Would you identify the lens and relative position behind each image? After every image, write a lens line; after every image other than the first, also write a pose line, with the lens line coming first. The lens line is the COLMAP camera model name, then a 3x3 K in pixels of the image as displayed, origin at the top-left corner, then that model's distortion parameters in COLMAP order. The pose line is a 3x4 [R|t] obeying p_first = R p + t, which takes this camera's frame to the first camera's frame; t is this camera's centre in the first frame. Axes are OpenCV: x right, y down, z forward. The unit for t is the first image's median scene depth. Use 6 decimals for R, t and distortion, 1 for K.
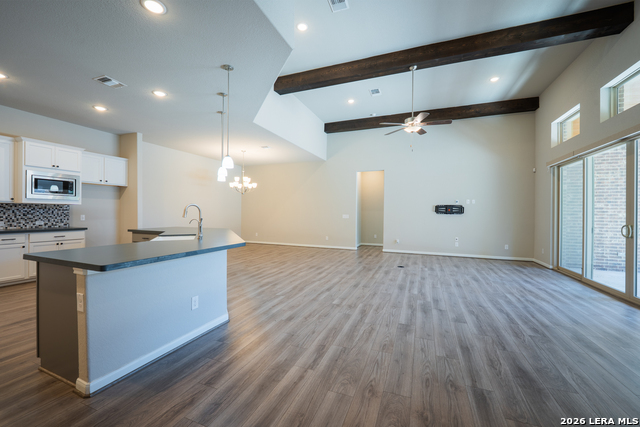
lens RADIAL K [[261.5, 0, 315.1], [0, 261.5, 213.5], [0, 0, 1]] dist [-0.011430, -0.000619]
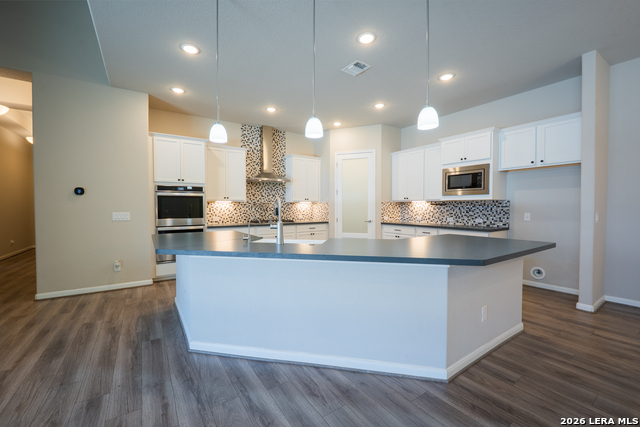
lens RADIAL K [[261.5, 0, 315.1], [0, 261.5, 213.5], [0, 0, 1]] dist [-0.011430, -0.000619]
pose [[-0.562621, 0.012678, -0.826618, 0.053665], [-0.005644, 0.999800, 0.019175, -0.004560], [0.826696, 0.015453, -0.562437, 1.095742]]
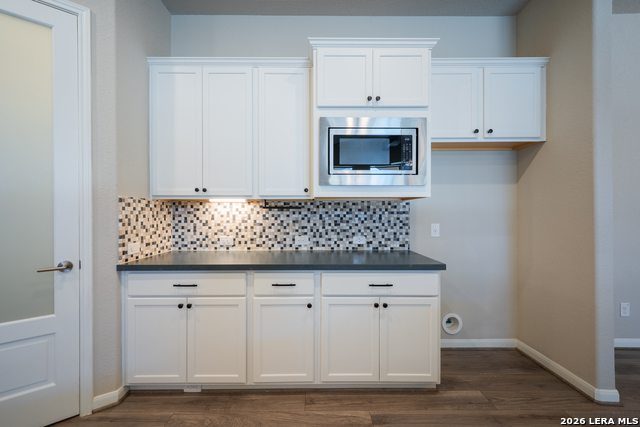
lens RADIAL K [[257.0, 0, 314.1], [0, 257.0, 213.8], [0, 0, 1]] dist [0.009913, -0.000139]
pose [[0.382747, -0.007997, -0.923819, -0.692106], [0.002078, 0.999967, -0.007795, -0.009563], [0.923851, 0.001064, 0.382751, 0.777943]]
